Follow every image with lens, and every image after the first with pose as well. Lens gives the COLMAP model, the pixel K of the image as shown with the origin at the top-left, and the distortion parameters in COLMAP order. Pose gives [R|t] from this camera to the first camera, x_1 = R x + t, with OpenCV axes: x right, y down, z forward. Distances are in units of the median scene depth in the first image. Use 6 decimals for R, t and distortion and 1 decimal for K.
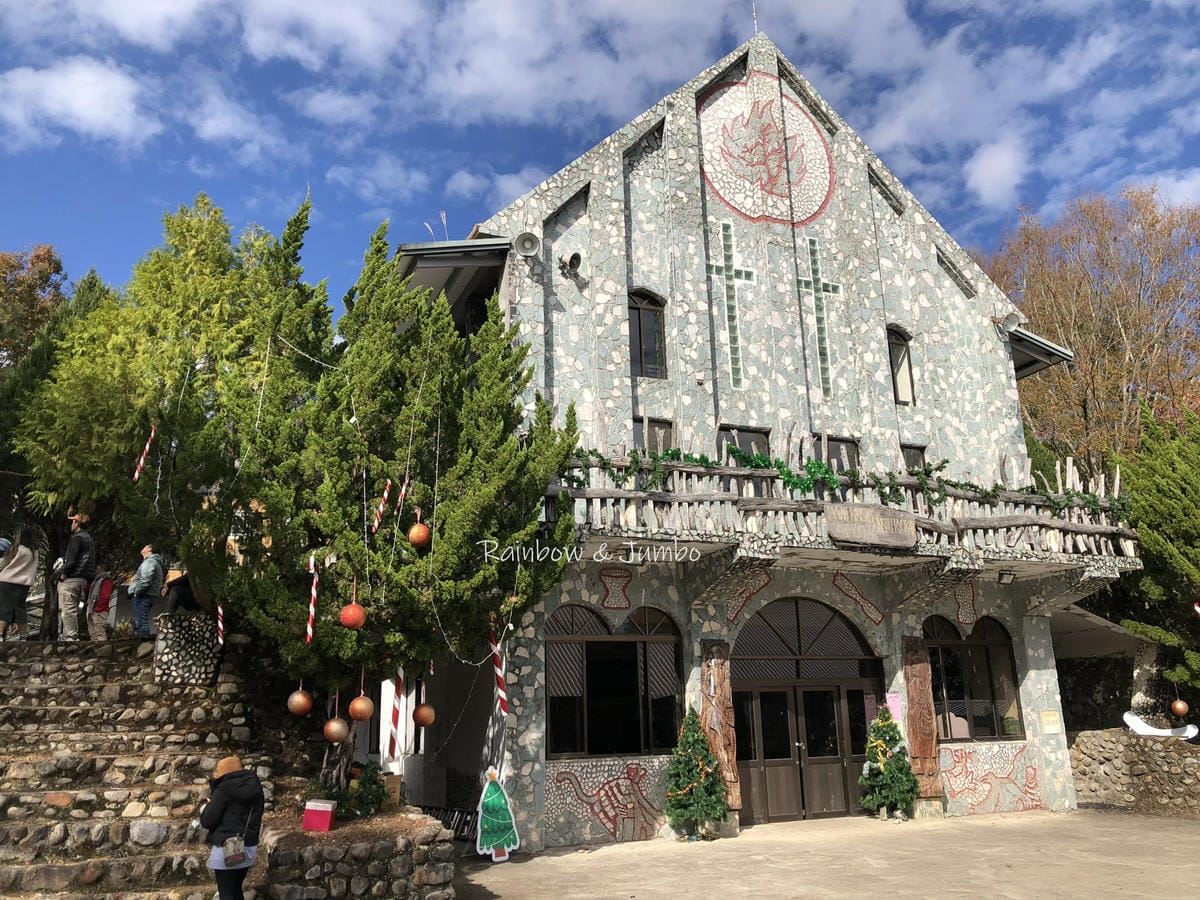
lens RADIAL K [[1001.5, 0, 600.0], [0, 1001.5, 450.0], [0, 0, 1]] dist [0.095823, -0.344886]
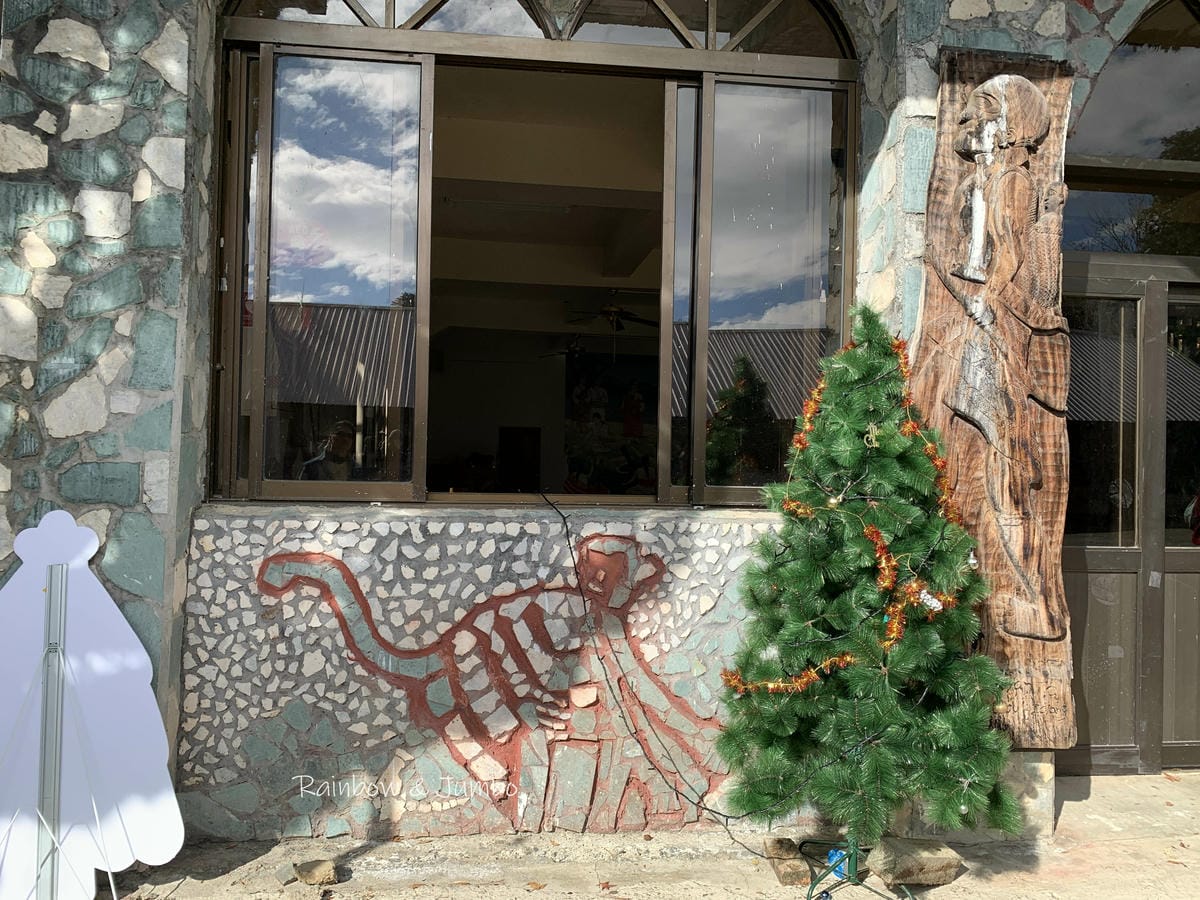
lens RADIAL K [[904.1, 0, 600.0], [0, 904.1, 450.0], [0, 0, 1]] dist [0.084704, -0.108271]
pose [[0.961513, 0.044592, -0.271117, 0.075766], [0.024595, 0.968812, 0.246572, 0.197046], [0.273657, -0.243750, 0.930429, 0.666434]]
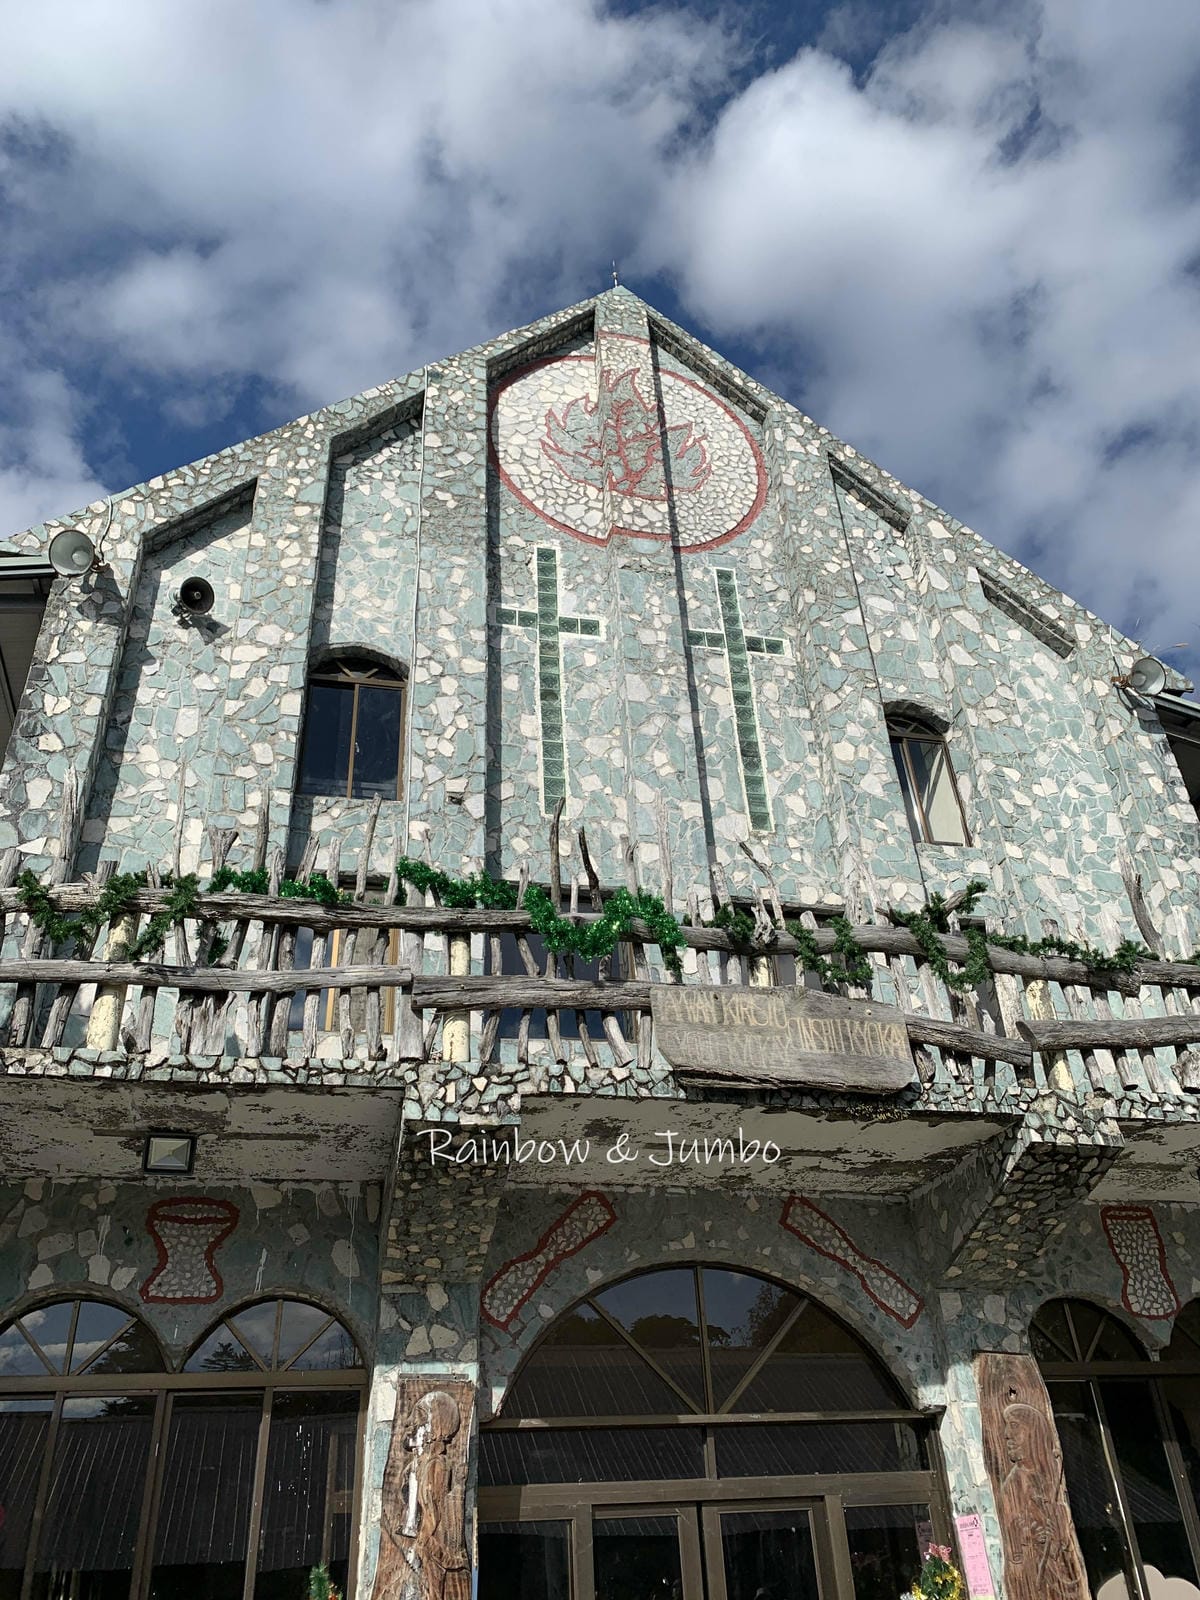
lens RADIAL K [[1205.5, 0, 600.0], [0, 1205.5, 800.0], [0, 0, 1]] dist [0.084704, -0.108271]
pose [[0.983400, -0.112228, -0.142580, 0.238797], [0.064608, 0.950855, -0.302822, 0.109344], [0.169558, 0.288583, 0.942321, 0.434848]]
